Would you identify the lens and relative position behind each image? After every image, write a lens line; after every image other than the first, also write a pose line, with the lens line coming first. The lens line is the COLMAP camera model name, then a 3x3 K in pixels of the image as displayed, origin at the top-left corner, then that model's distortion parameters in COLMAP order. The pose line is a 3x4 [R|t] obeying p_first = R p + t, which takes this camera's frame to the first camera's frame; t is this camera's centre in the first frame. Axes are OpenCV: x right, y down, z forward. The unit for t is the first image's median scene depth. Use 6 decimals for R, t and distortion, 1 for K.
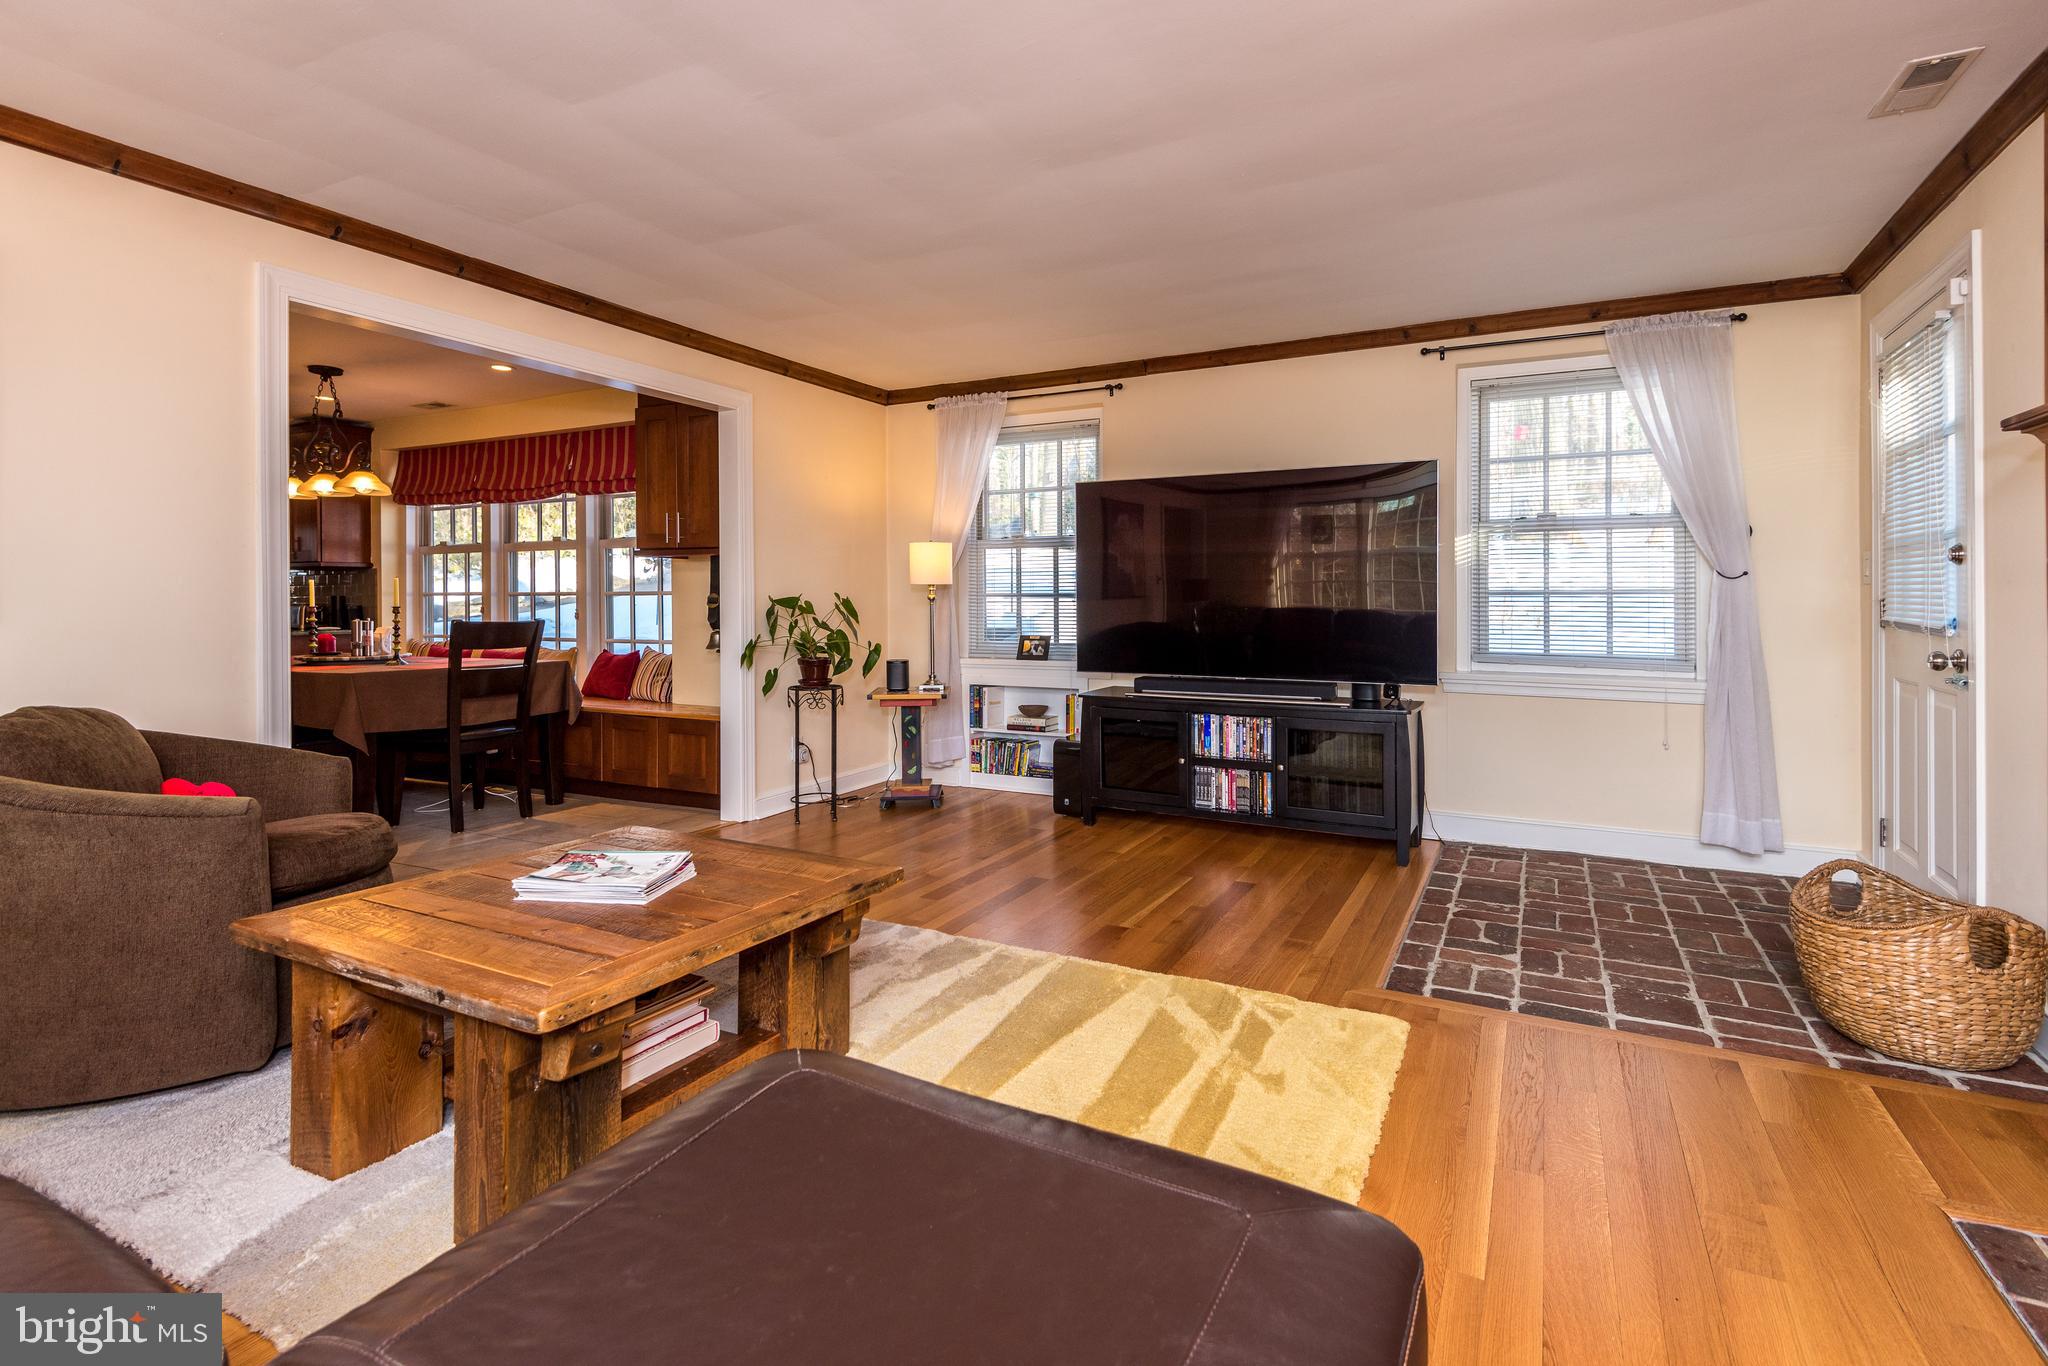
lens RADIAL K [[937.6, 0, 1094.4], [0, 937.6, 630.1], [0, 0, 1]] dist [-0.000730, -0.002680]
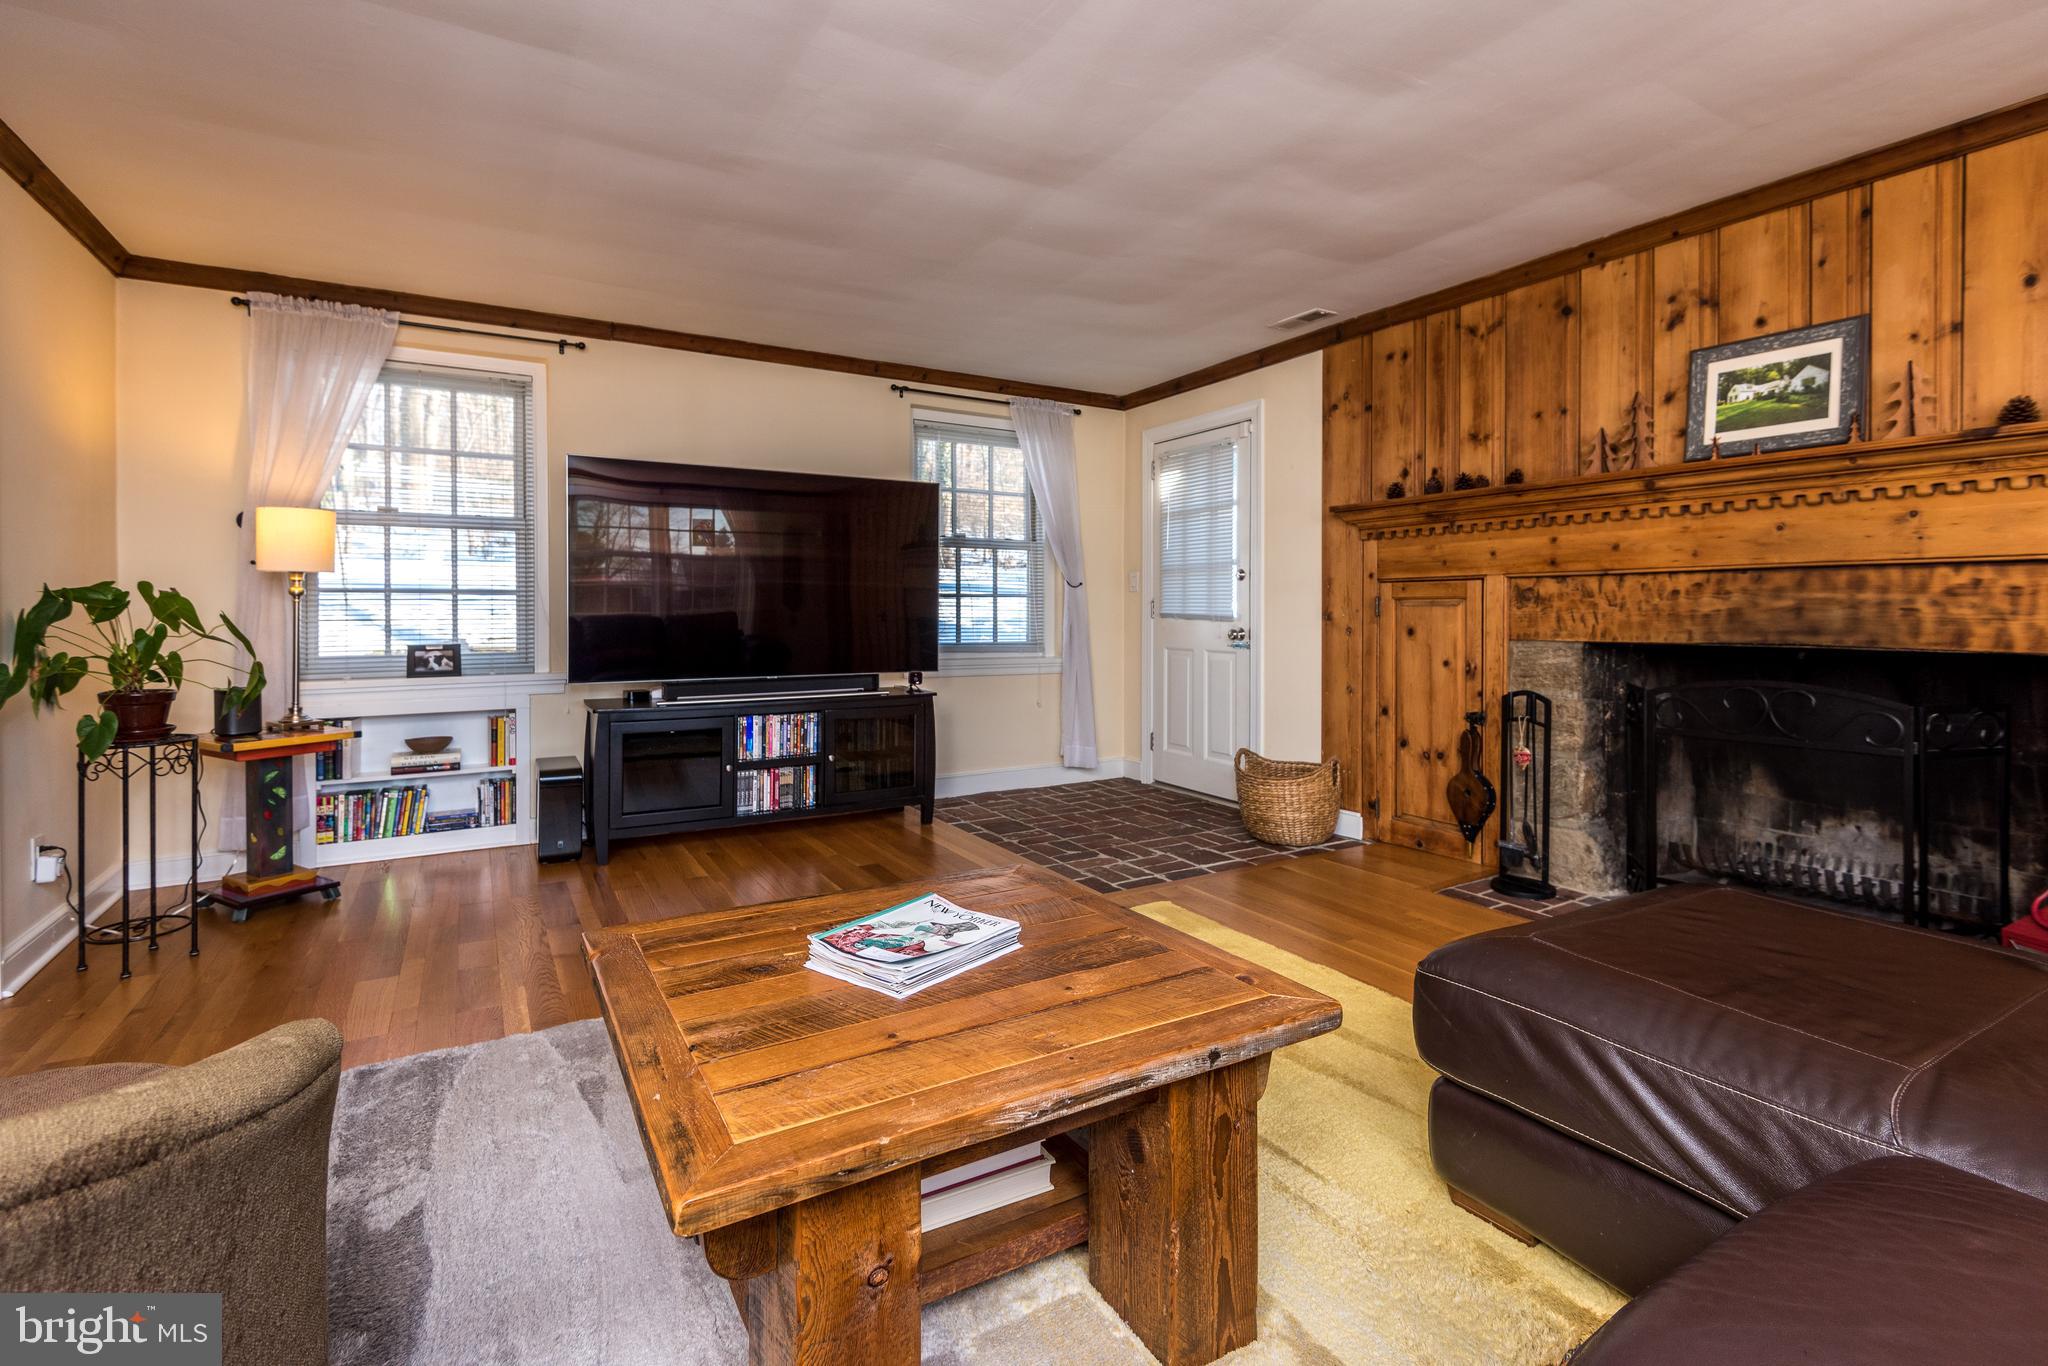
lens RADIAL K [[937.6, 0, 993.1], [0, 937.6, 640.9], [0, 0, 1]] dist [-0.000730, -0.002680]
pose [[0.542304, -0.030702, 0.839621, -0.557055], [0.022964, 0.999500, 0.021716, -0.004022], [-0.839869, 0.007504, 0.542738, 0.258601]]
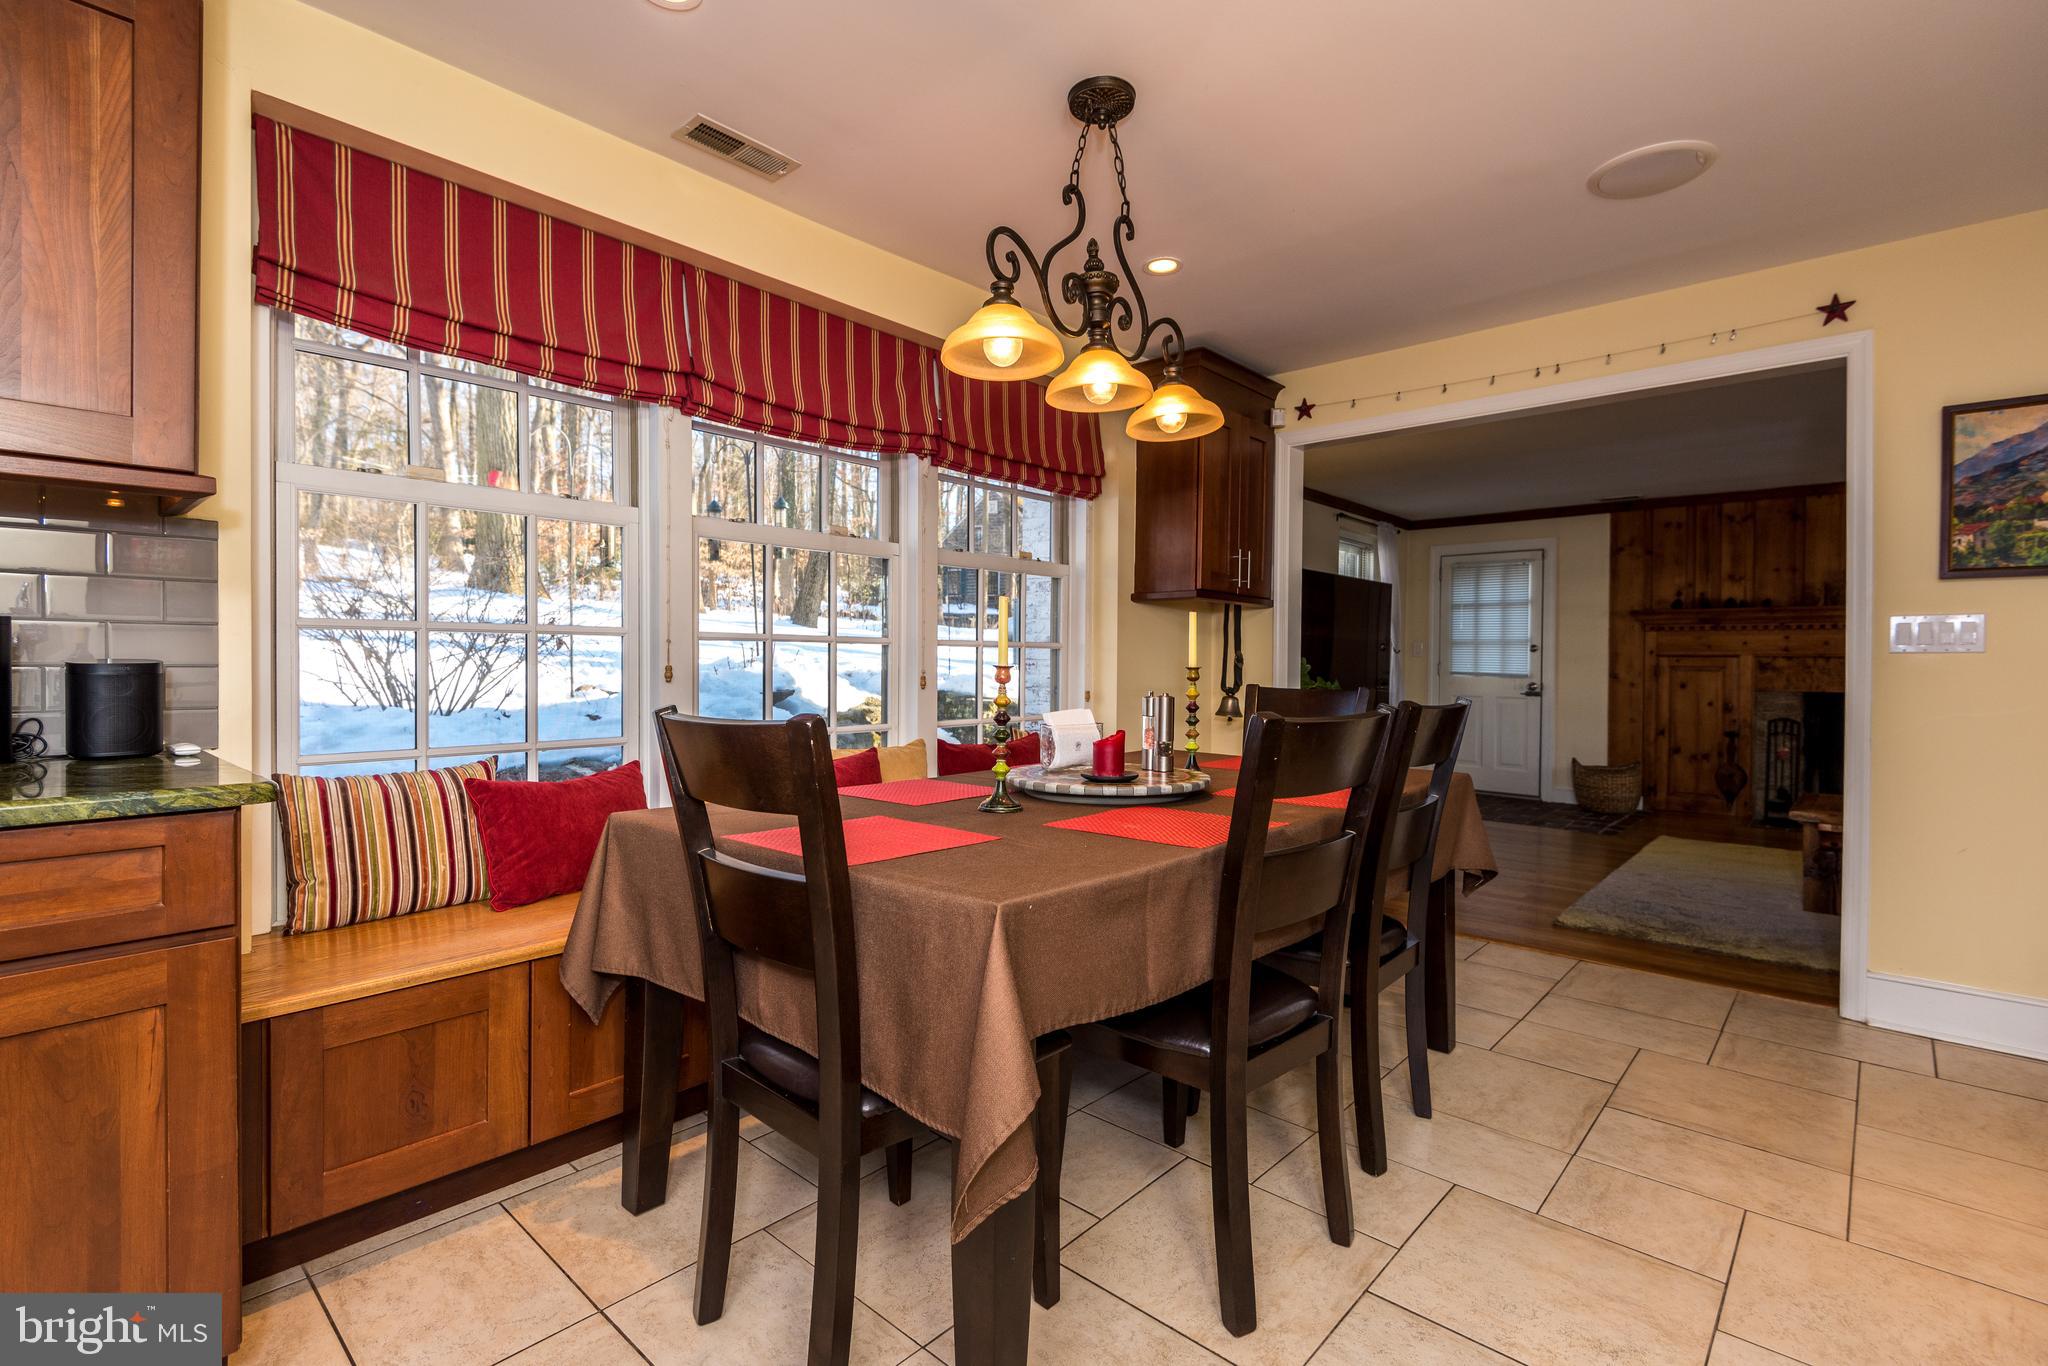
lens RADIAL K [[937.6, 0, 1032.7], [0, 937.6, 683.6], [0, 0, 1]] dist [-0.000730, -0.002680]
pose [[0.259263, -0.023182, 0.965528, -1.390439], [0.010767, 0.999719, 0.021112, -0.033143], [-0.965747, 0.004923, 0.259440, 1.075592]]
